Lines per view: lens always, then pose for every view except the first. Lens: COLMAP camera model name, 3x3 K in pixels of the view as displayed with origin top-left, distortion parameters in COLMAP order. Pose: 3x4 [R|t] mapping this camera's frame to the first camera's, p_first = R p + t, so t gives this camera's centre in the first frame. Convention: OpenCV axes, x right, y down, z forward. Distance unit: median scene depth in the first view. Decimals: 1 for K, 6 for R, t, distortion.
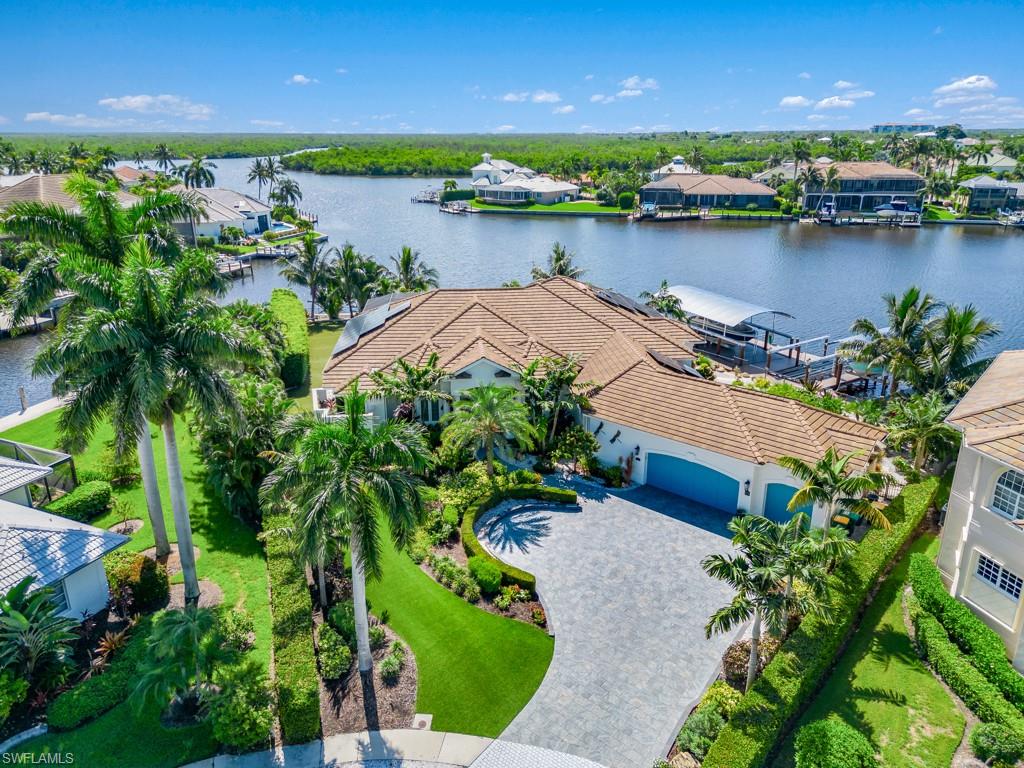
lens RADIAL K [[721.4, 0, 512.0], [0, 721.4, 384.0], [0, 0, 1]] dist [0.068490, -0.063751]
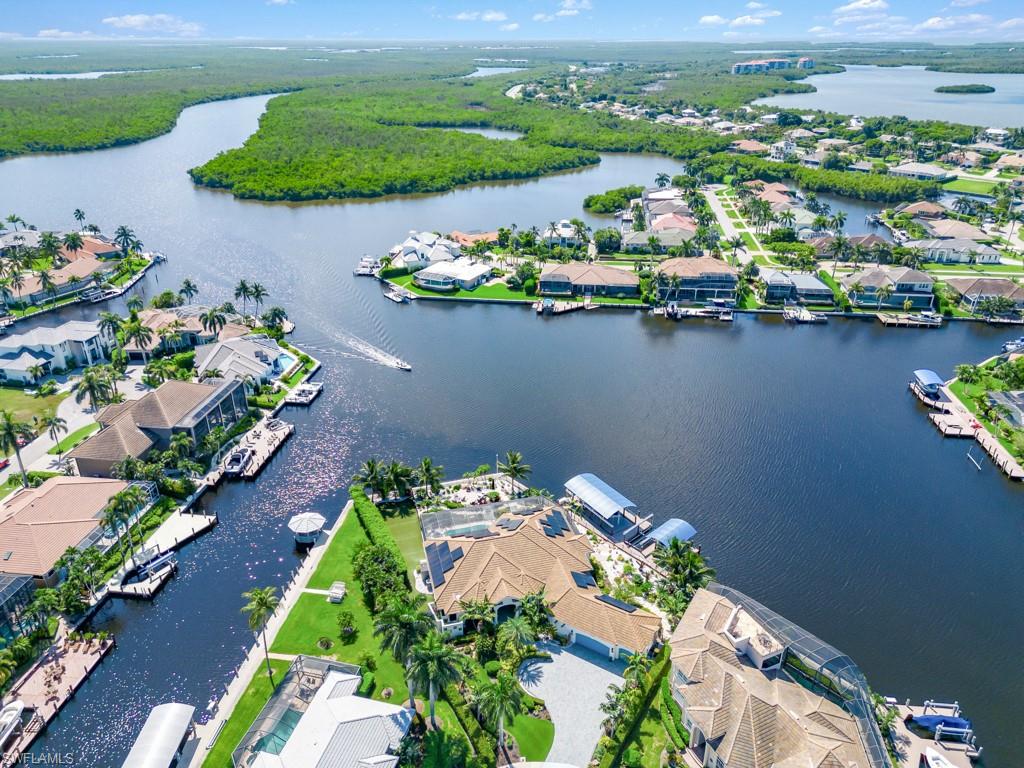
lens RADIAL K [[721.4, 0, 512.0], [0, 721.4, 384.0], [0, 0, 1]] dist [0.068490, -0.063751]
pose [[0.987318, -0.068263, 0.143329, -0.345375], [0.051739, 0.991900, 0.116005, -1.085019], [-0.150087, -0.107118, 0.982853, -1.408435]]
